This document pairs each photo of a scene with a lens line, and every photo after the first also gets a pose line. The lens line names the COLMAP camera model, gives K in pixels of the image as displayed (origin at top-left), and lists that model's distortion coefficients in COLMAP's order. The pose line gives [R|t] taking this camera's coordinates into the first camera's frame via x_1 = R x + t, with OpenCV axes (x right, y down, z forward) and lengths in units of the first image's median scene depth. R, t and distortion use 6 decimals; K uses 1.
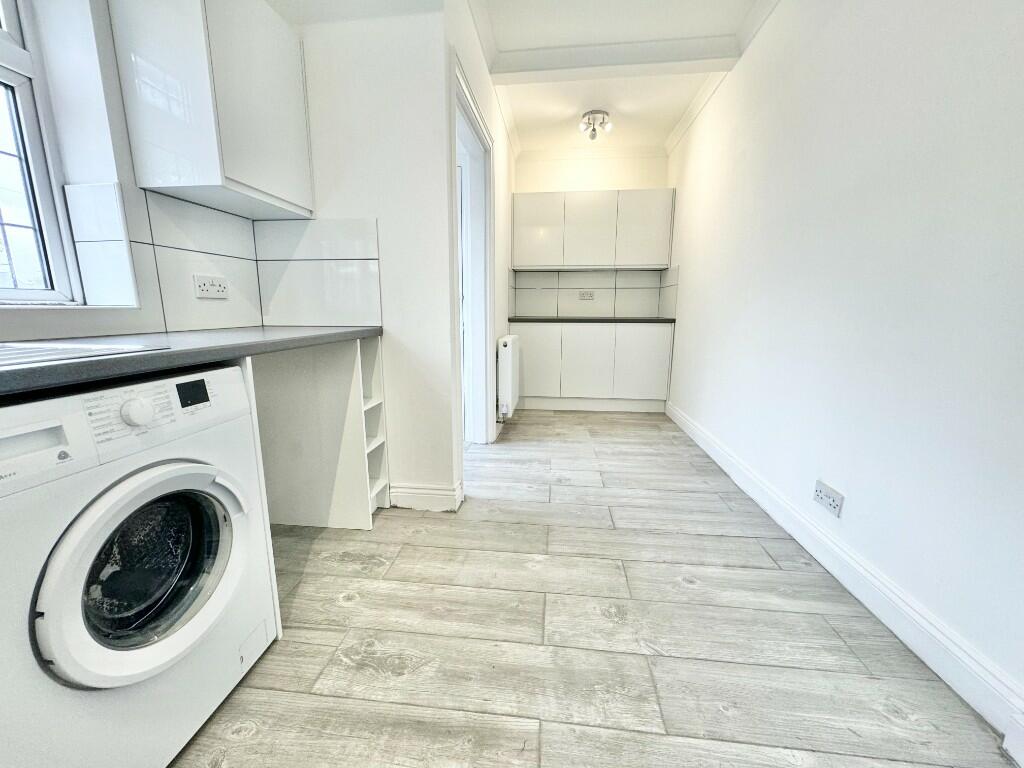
lens RADIAL K [[410.3, 0, 512.6], [0, 410.3, 385.3], [0, 0, 1]] dist [-0.000230, -0.000067]
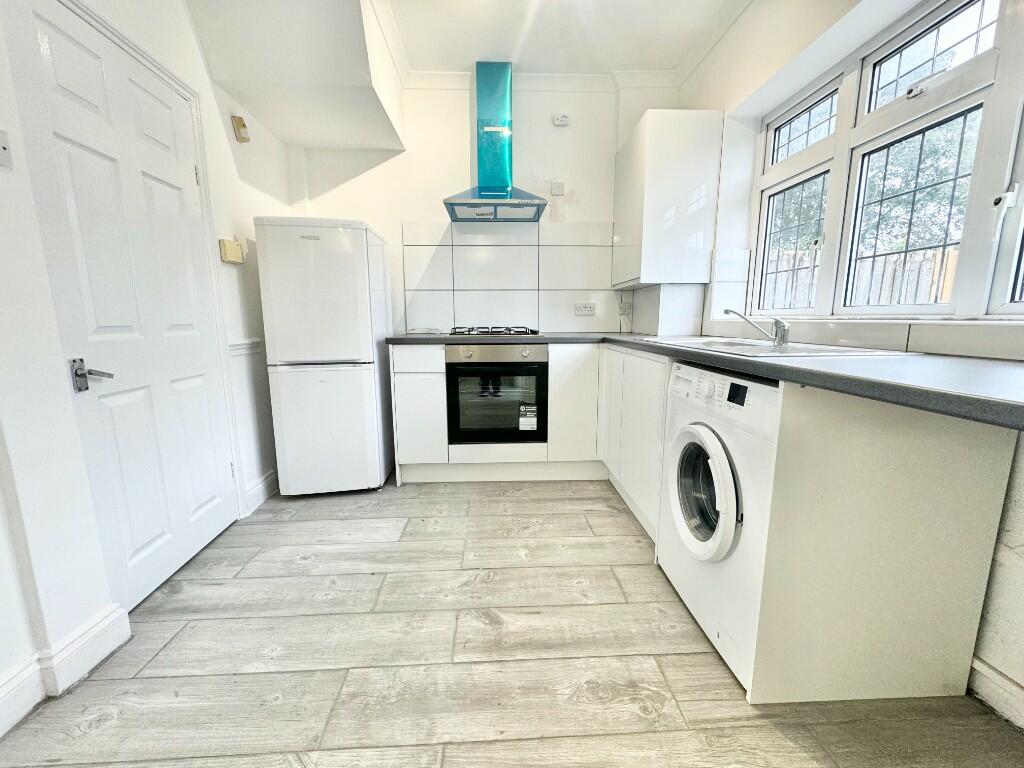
lens RADIAL K [[410.3, 0, 511.7], [0, 410.3, 385.9], [0, 0, 1]] dist [-0.000230, -0.000067]
pose [[-0.986773, 0.030374, -0.159234, 0.057537], [-0.024932, 0.942165, 0.334221, -0.340594], [0.160176, 0.333771, -0.928946, 1.750345]]
